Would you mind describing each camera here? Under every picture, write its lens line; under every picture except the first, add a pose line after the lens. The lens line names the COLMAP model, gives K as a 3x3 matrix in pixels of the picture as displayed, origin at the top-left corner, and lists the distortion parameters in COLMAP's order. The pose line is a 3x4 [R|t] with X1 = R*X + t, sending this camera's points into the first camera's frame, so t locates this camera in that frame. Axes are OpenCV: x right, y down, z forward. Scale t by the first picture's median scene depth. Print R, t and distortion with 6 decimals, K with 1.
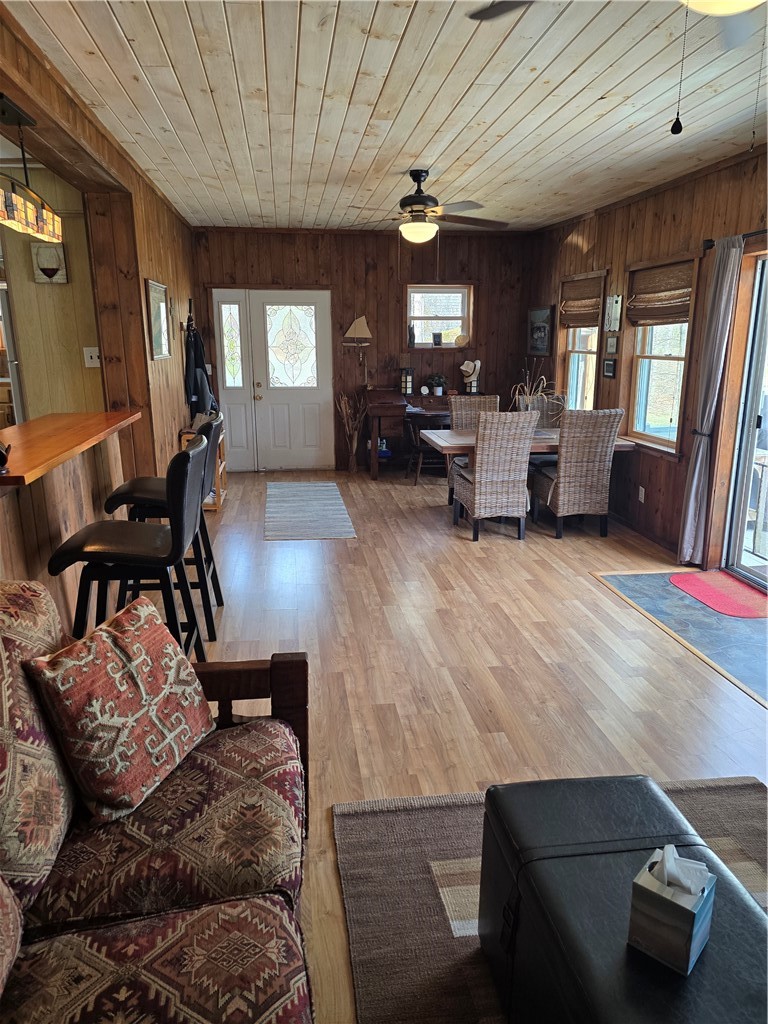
lens RADIAL K [[688.2, 0, 380.9], [0, 688.2, 518.4], [0, 0, 1]] dist [0.058450, -0.056756]
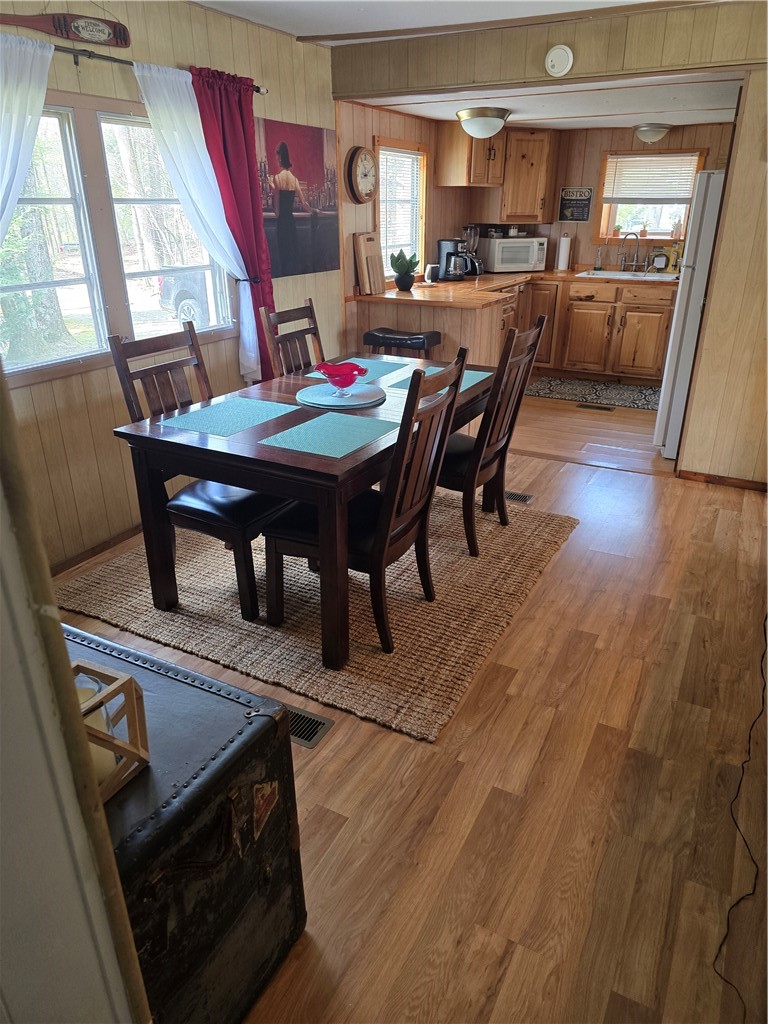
lens RADIAL K [[688.2, 0, 378.1], [0, 688.2, 510.1], [0, 0, 1]] dist [0.058450, -0.056756]
pose [[0.814204, 0.236739, -0.530119, -0.224898], [-0.144279, 0.966949, 0.210220, -0.048349], [0.562365, -0.094677, 0.821451, 0.077531]]
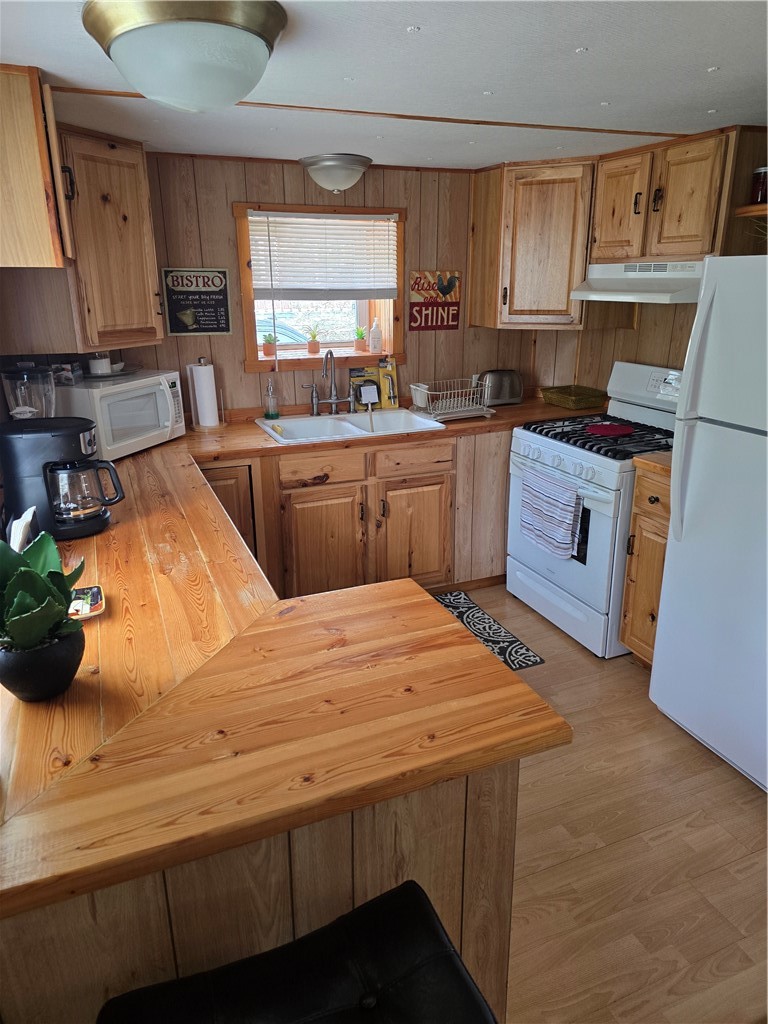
lens RADIAL K [[688.2, 0, 391.0], [0, 688.2, 512.0], [0, 0, 1]] dist [0.058450, -0.056756]
pose [[0.961957, -0.094321, 0.256404, -0.591718], [0.071996, 0.992859, 0.095122, -0.174455], [-0.263545, -0.073043, 0.961878, 0.515074]]
